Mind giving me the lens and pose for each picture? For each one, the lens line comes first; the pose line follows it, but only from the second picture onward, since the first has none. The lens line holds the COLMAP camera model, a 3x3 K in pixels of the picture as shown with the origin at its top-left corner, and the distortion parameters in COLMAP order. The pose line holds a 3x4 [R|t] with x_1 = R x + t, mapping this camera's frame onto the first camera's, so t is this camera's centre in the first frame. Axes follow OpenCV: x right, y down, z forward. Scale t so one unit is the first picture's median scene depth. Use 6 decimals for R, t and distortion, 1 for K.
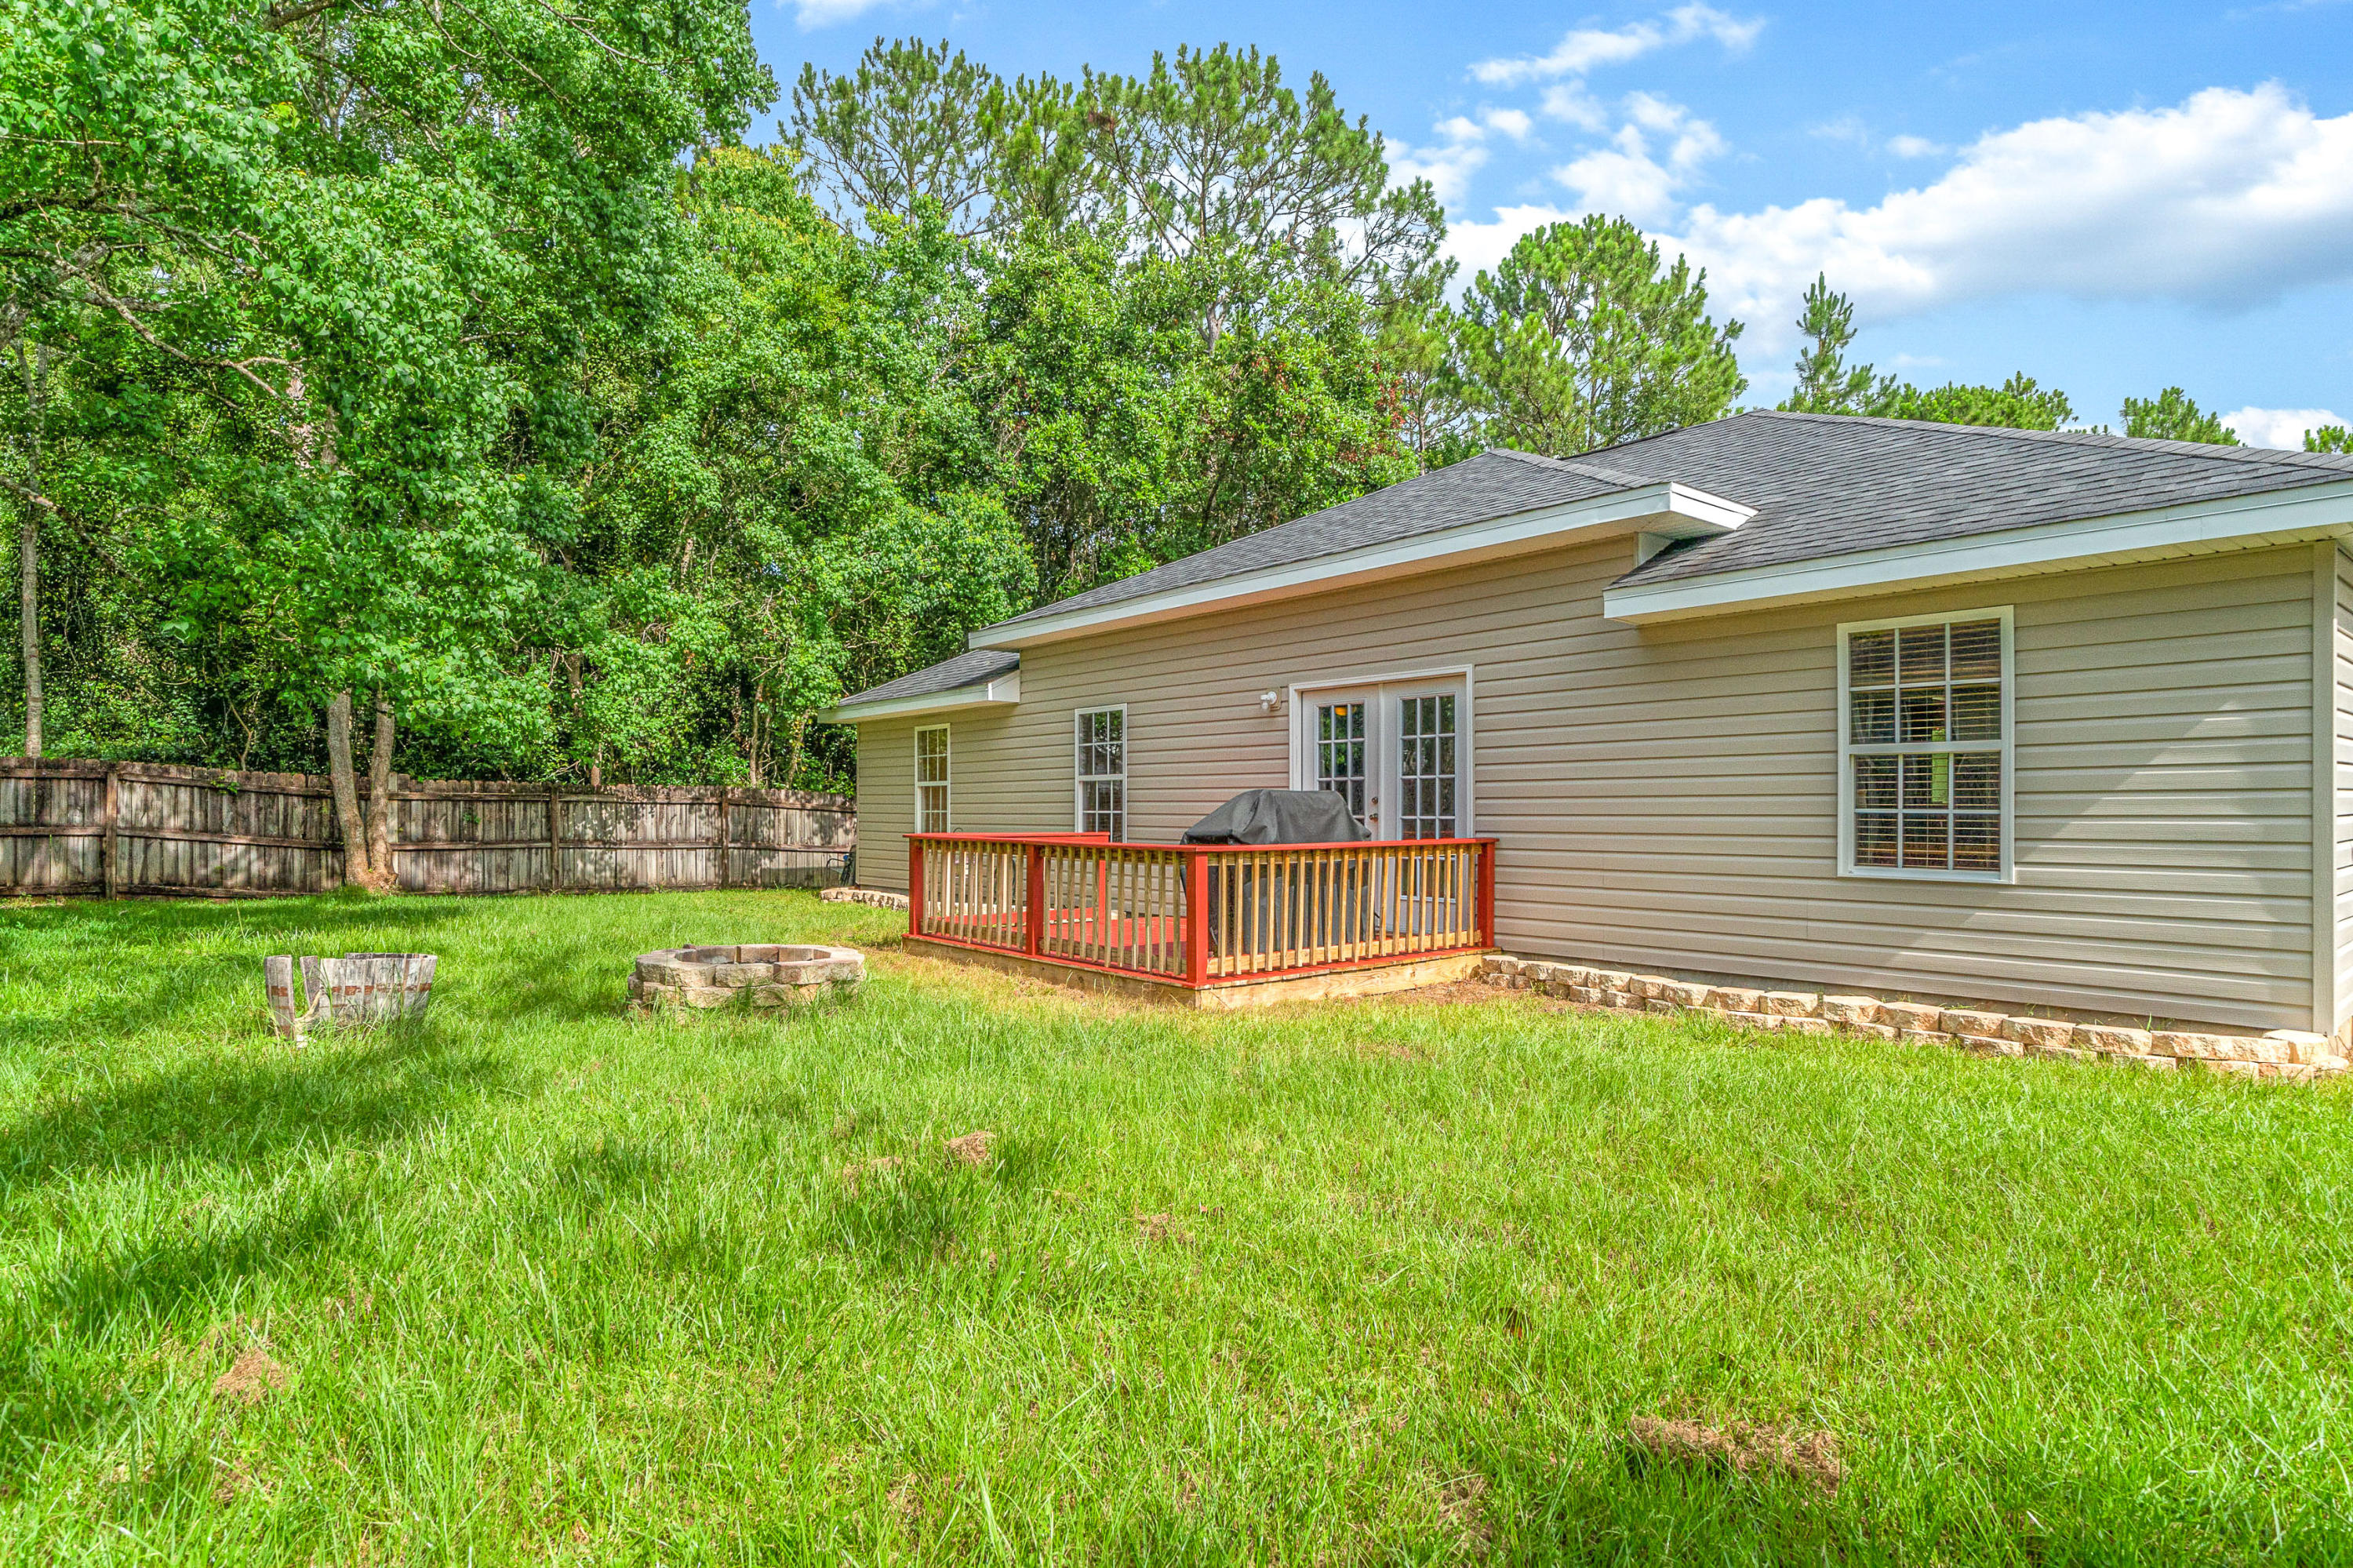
lens RADIAL K [[1241.9, 0, 1180.9], [0, 1241.9, 817.3], [0, 0, 1]] dist [-0.003719, 0.000636]
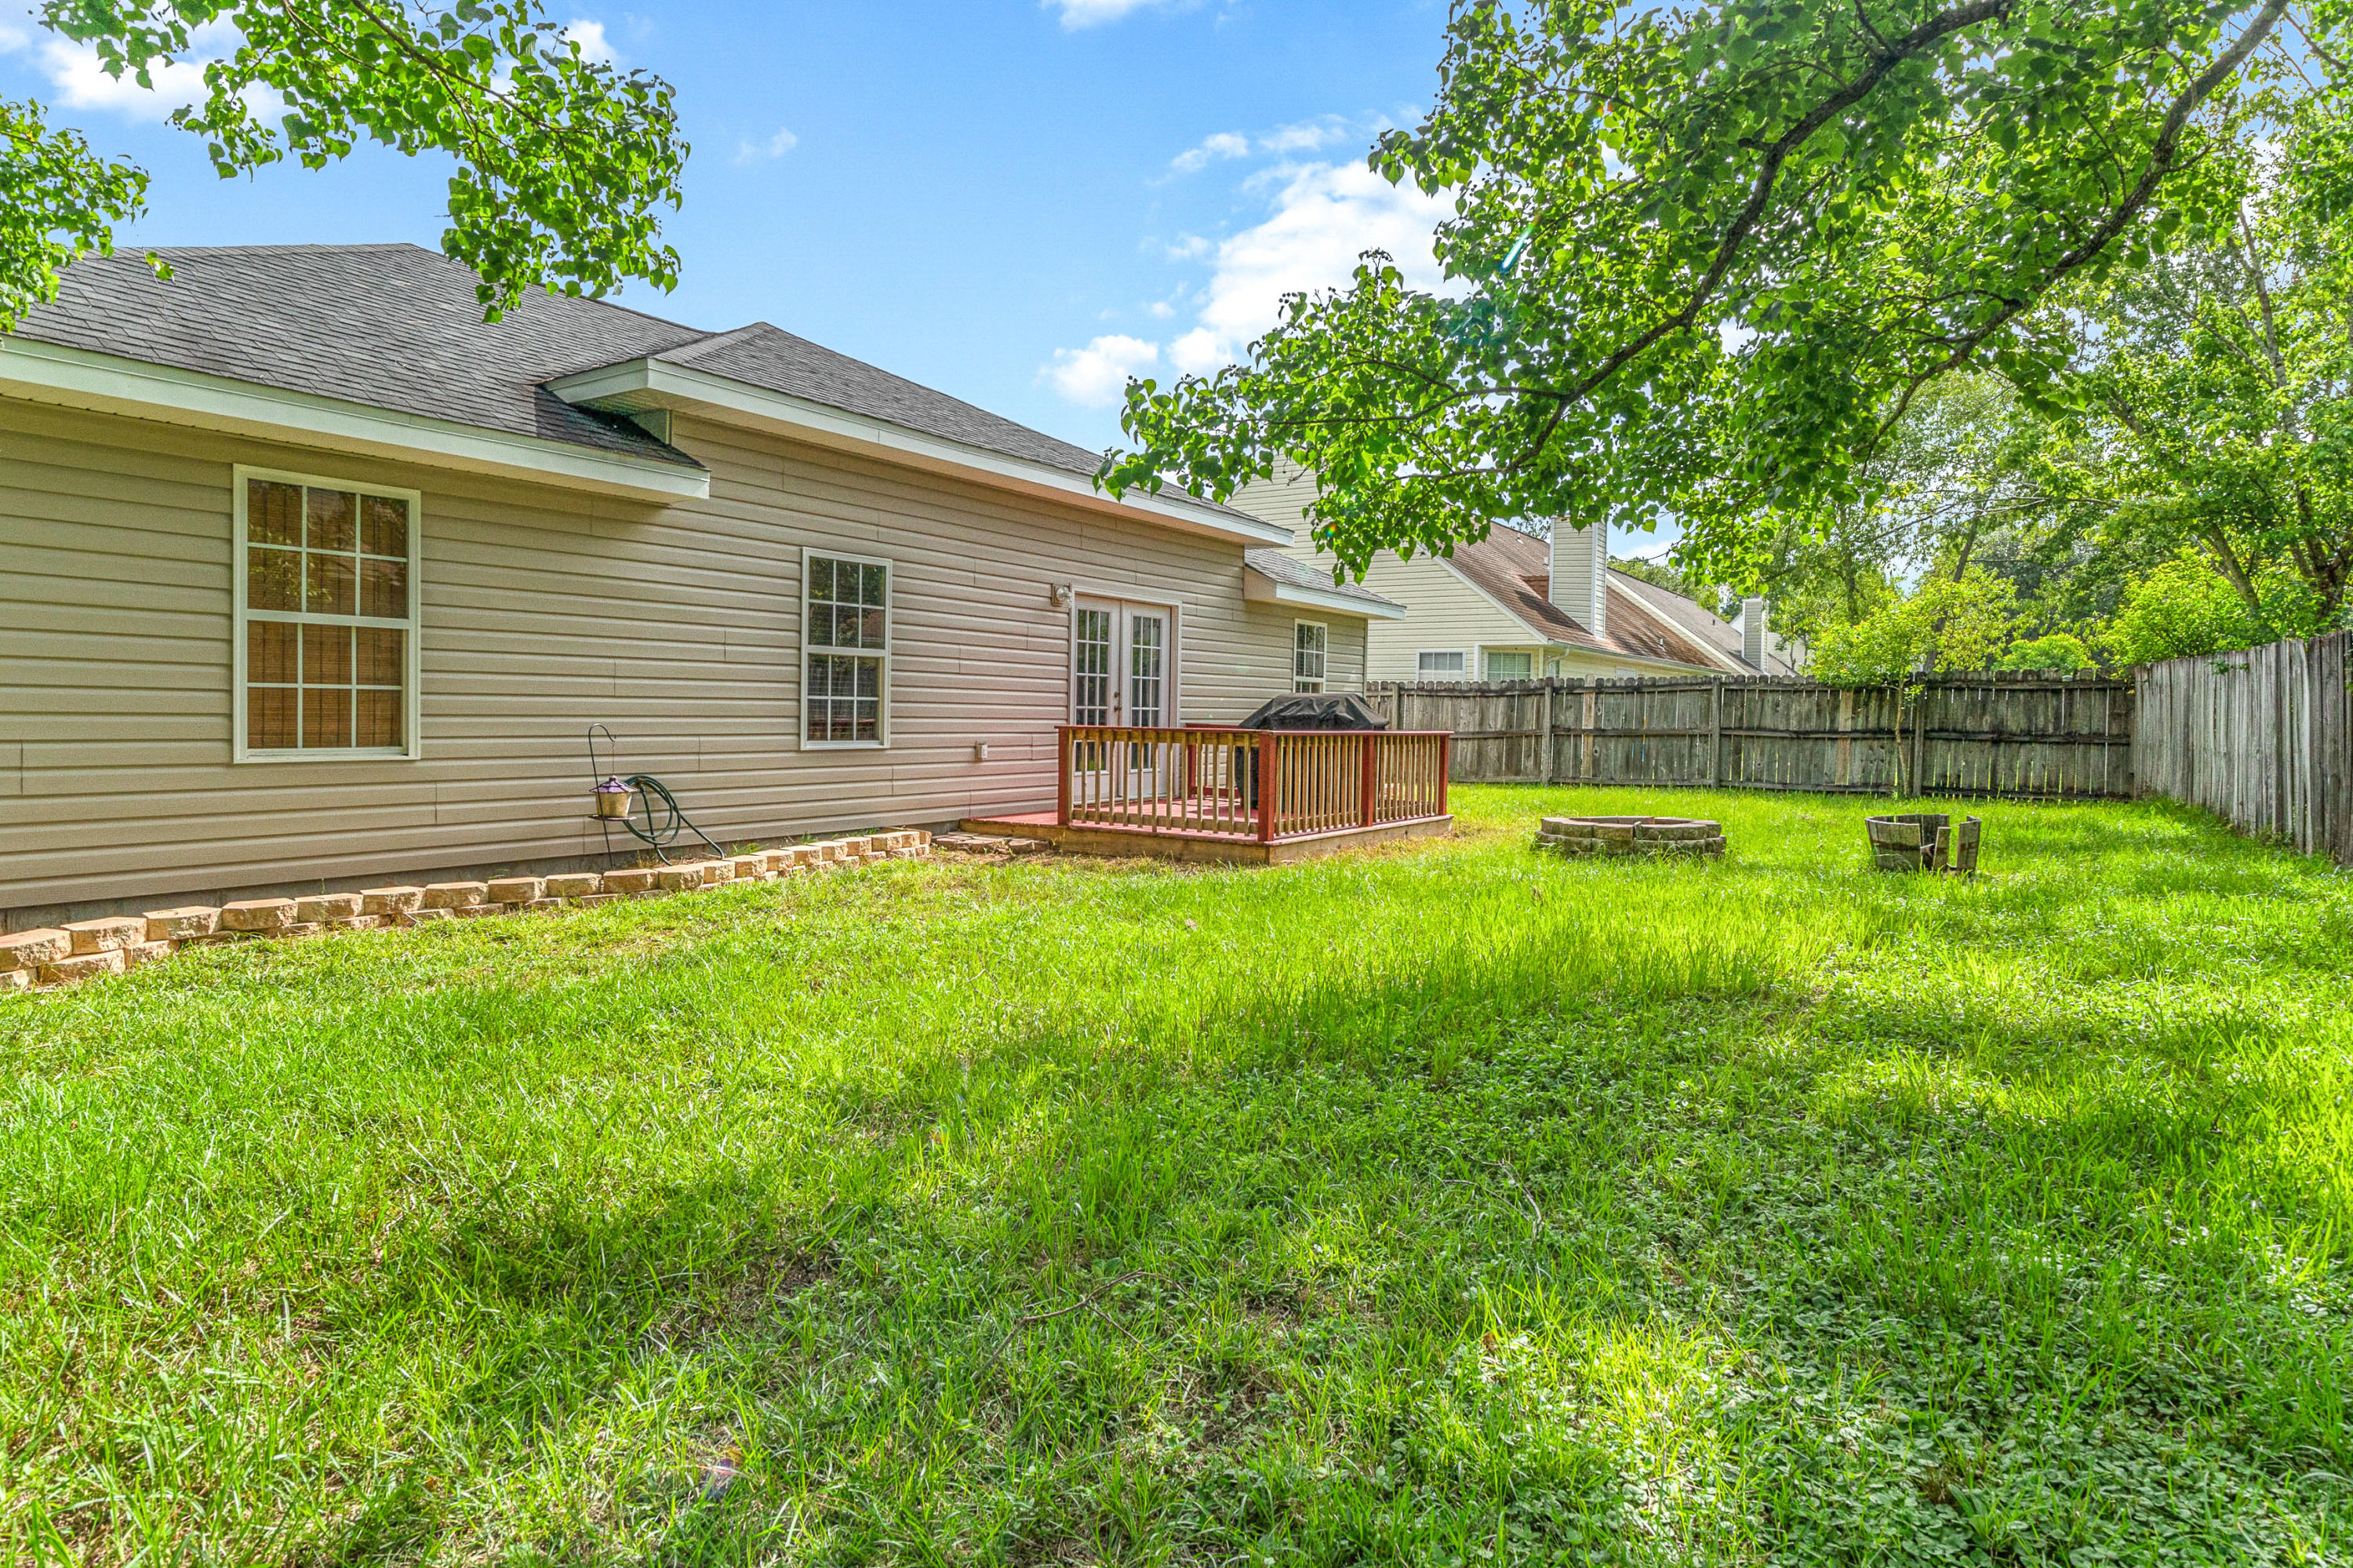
lens RADIAL K [[1421.0, 0, 1178.6], [0, 1421.0, 711.8], [0, 0, 1]] dist [0.000697, 0.000439]
pose [[-0.353602, -0.011534, 0.935325, -0.668936], [-0.015059, 0.999865, 0.006637, -0.003732], [-0.935275, -0.011738, -0.353728, 0.817723]]
